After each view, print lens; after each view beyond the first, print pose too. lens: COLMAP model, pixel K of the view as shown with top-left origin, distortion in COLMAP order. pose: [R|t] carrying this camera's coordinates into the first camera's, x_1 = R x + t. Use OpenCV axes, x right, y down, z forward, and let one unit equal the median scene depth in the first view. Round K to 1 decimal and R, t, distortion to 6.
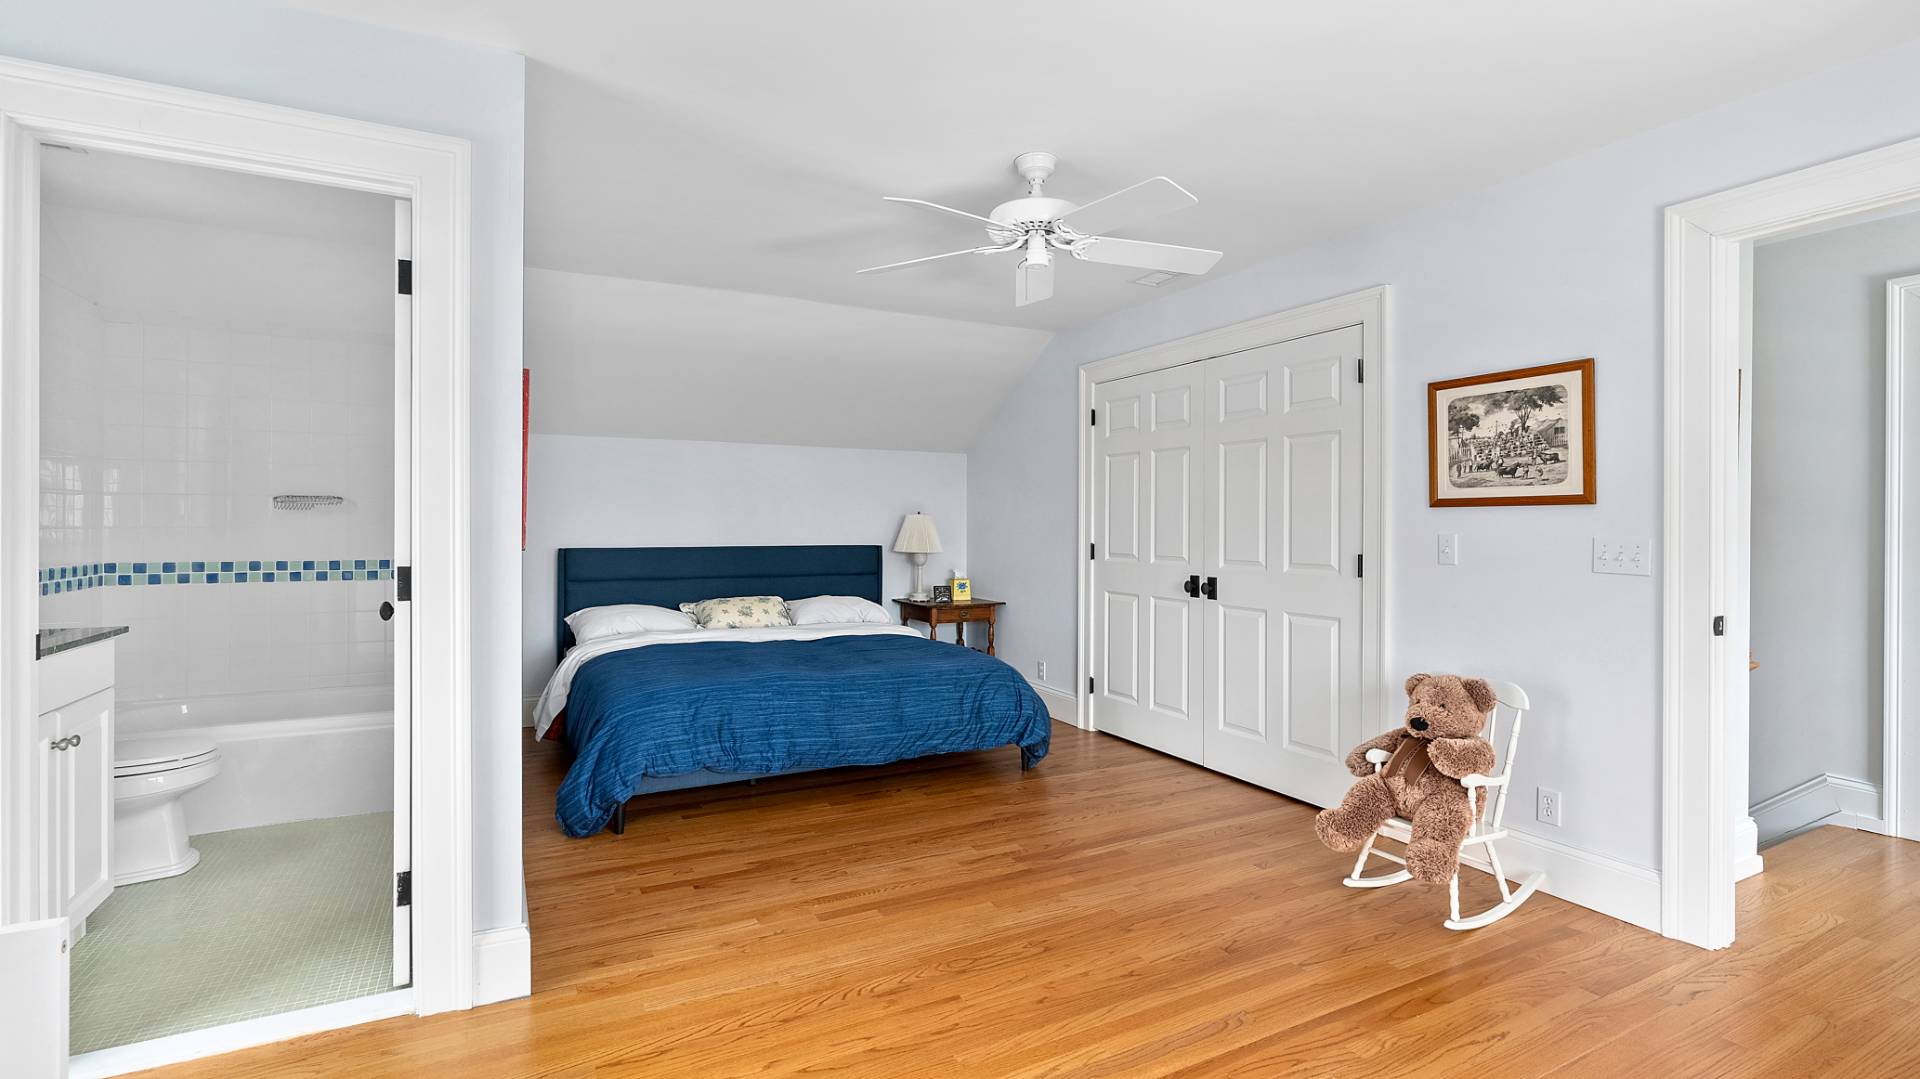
lens RADIAL K [[887.0, 0, 944.7], [0, 887.0, 533.8], [0, 0, 1]] dist [-0.014668, 0.002705]
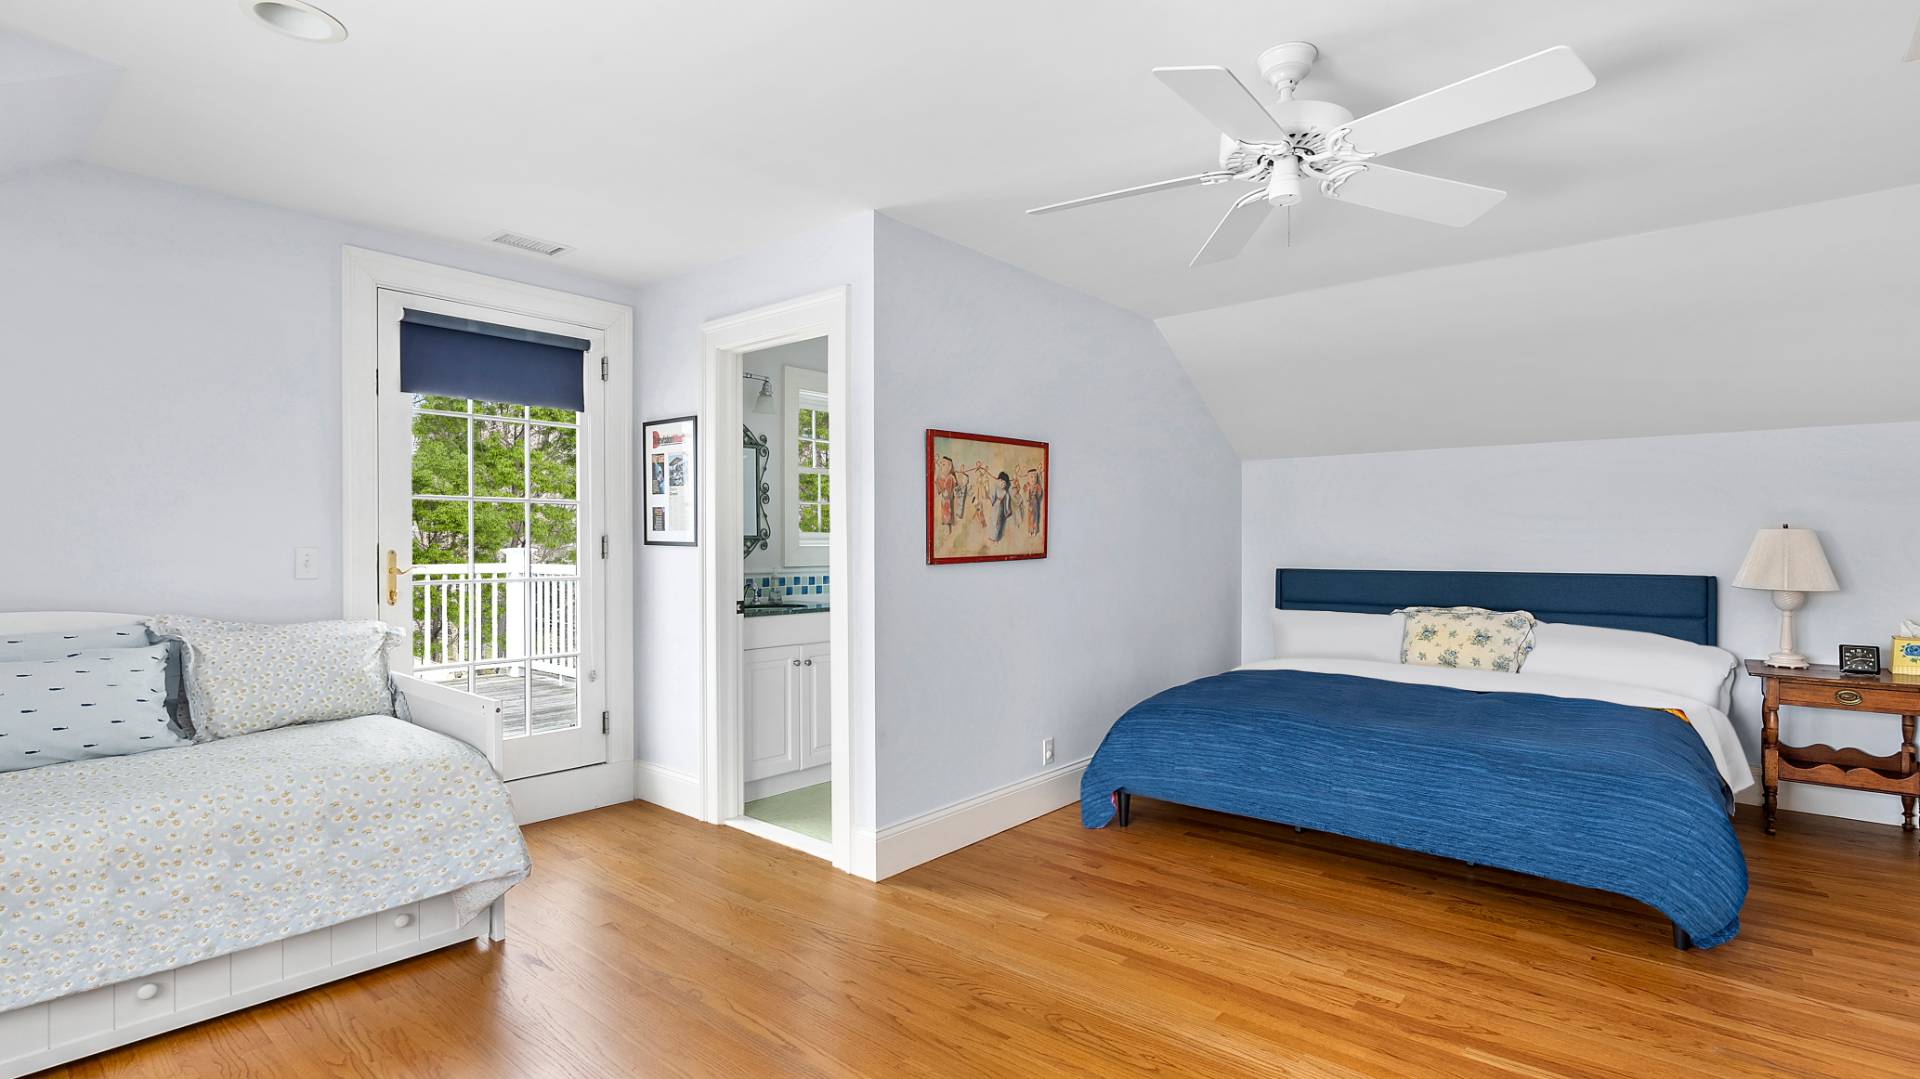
lens RADIAL K [[887.0, 0, 941.2], [0, 887.0, 538.5], [0, 0, 1]] dist [-0.014668, 0.002705]
pose [[0.372300, -0.010048, -0.928058, 0.595205], [-0.008235, 0.999866, -0.014129, -0.002487], [0.928076, 0.012903, 0.372167, 0.383965]]
